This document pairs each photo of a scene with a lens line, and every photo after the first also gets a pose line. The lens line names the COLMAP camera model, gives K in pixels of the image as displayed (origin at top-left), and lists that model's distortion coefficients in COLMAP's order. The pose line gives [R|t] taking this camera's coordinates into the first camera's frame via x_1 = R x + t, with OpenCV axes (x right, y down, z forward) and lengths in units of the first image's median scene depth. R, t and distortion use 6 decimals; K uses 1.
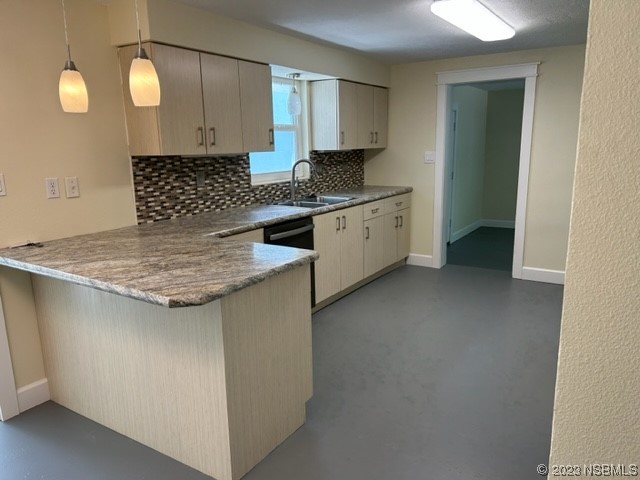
lens RADIAL K [[483.3, 0, 318.7], [0, 483.3, 241.6], [0, 0, 1]] dist [0.043874, -0.033392]
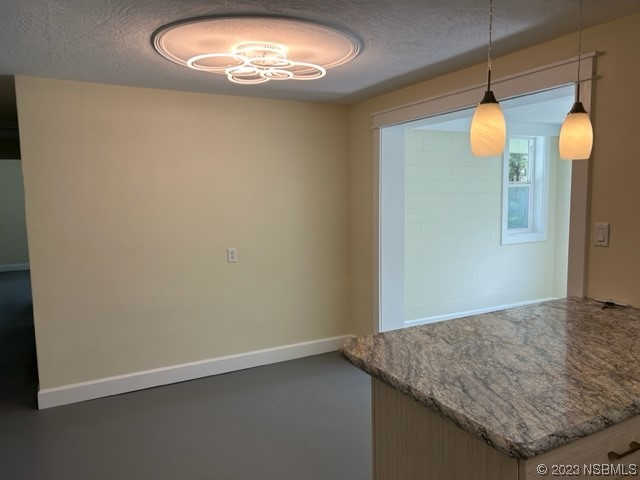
lens RADIAL K [[483.3, 0, 319.9], [0, 483.3, 240.1], [0, 0, 1]] dist [0.043874, -0.033392]
pose [[-0.490249, 0.113891, -0.864109, 0.347601], [-0.151894, 0.965090, 0.213377, -0.174882], [0.858245, 0.235861, -0.455835, 0.745221]]
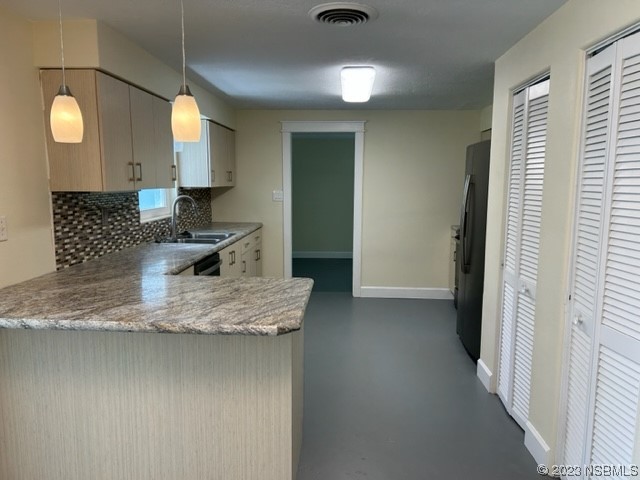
lens RADIAL K [[483.3, 0, 317.0], [0, 483.3, 241.7], [0, 0, 1]] dist [0.043874, -0.033392]
pose [[0.866539, -0.043361, 0.497222, -0.396605], [0.081681, 0.995108, -0.055570, 0.000121], [-0.492380, 0.088767, 0.865842, 0.020871]]
